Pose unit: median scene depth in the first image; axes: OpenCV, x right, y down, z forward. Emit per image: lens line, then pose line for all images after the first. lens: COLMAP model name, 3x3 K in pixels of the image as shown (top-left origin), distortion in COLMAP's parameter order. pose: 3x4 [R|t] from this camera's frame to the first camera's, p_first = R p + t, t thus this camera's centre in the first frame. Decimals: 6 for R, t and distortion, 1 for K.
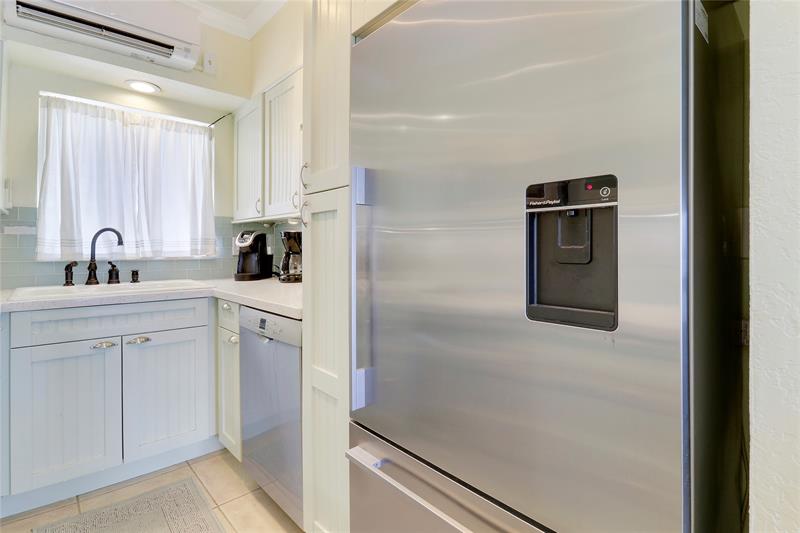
lens RADIAL K [[392.4, 0, 402.3], [0, 392.4, 240.0], [0, 0, 1]] dist [-0.001834, -0.001513]
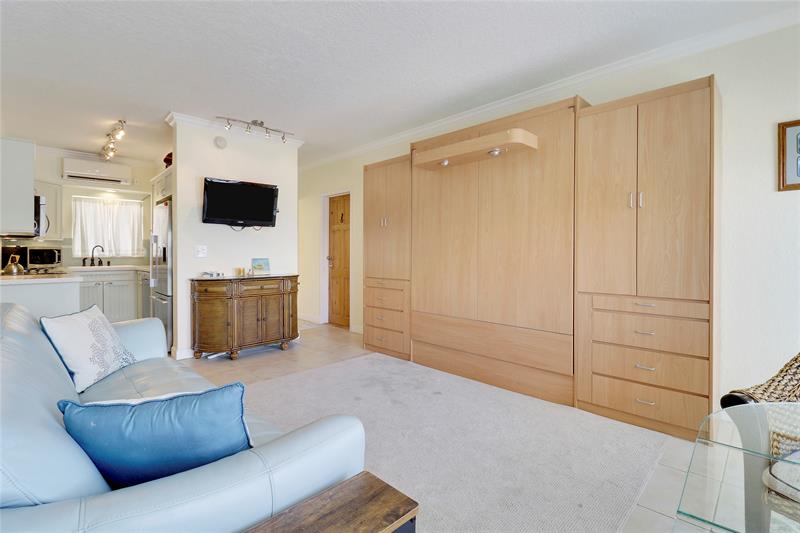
lens RADIAL K [[372.9, 0, 402.1], [0, 372.9, 252.6], [0, 0, 1]] dist [-0.018277, -0.000993]
pose [[0.999217, 0.002252, 0.039496, 1.197143], [-0.003152, 0.999736, 0.022739, -0.042894], [-0.039434, -0.022846, 0.998961, -1.558205]]
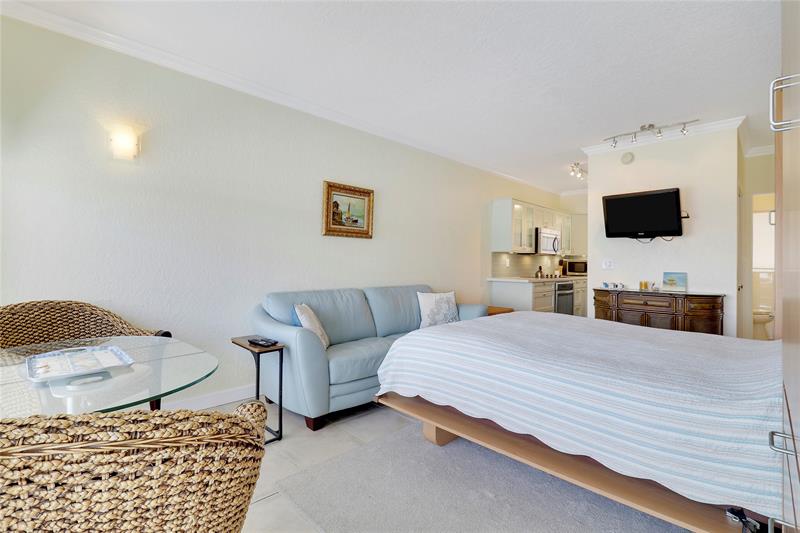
lens RADIAL K [[370.9, 0, 398.9], [0, 370.9, 240.2], [0, 0, 1]] dist [-0.001819, -0.000926]
pose [[0.035375, -0.054416, -0.997892, 2.173782], [0.003208, 0.998518, -0.054336, -0.026003], [0.999369, -0.001279, 0.035497, -0.925509]]
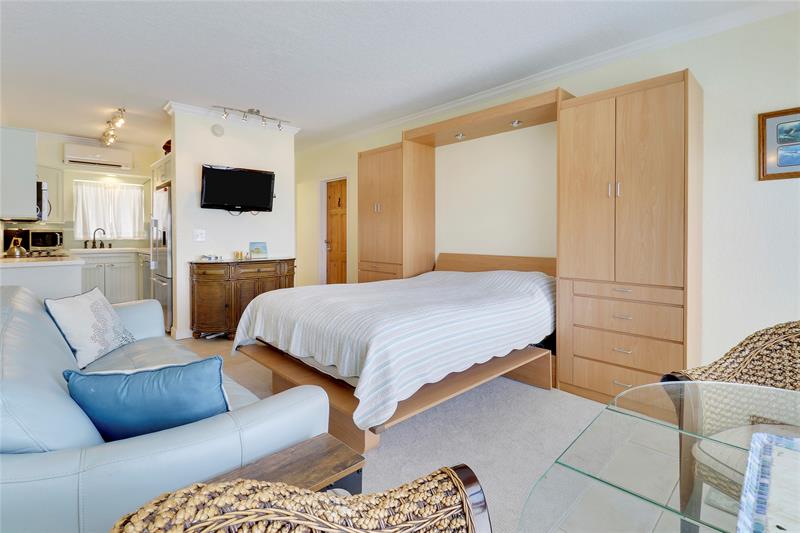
lens RADIAL K [[370.9, 0, 398.9], [0, 370.9, 240.2], [0, 0, 1]] dist [-0.001819, -0.000926]
pose [[0.999569, 0.007460, 0.028398, 1.239487], [-0.008475, 0.999324, 0.035782, -0.055538], [-0.028112, -0.036008, 0.998956, -1.610763]]
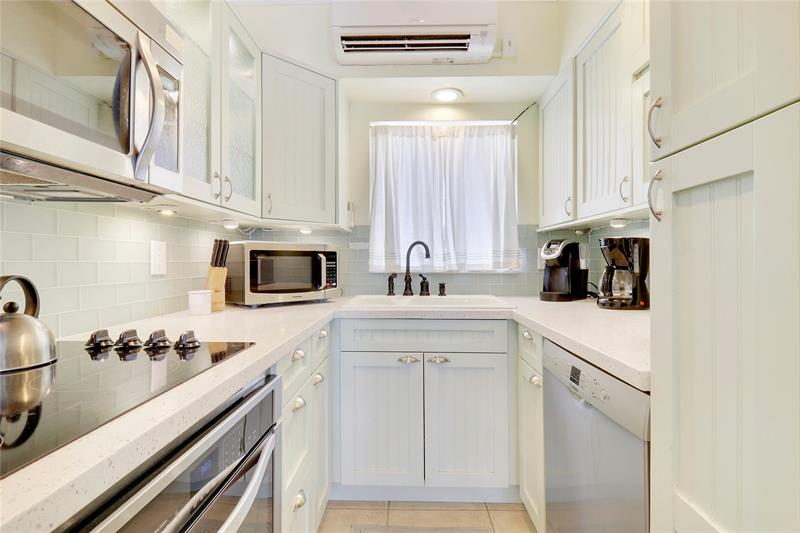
lens RADIAL K [[381.8, 0, 403.1], [0, 381.8, 264.1], [0, 0, 1]] dist [-0.002057, -0.000289]
pose [[0.722905, 0.006137, -0.690921, -0.084037], [0.014493, 0.999606, 0.024043, 0.004254], [0.690796, -0.027394, 0.722531, 0.233840]]
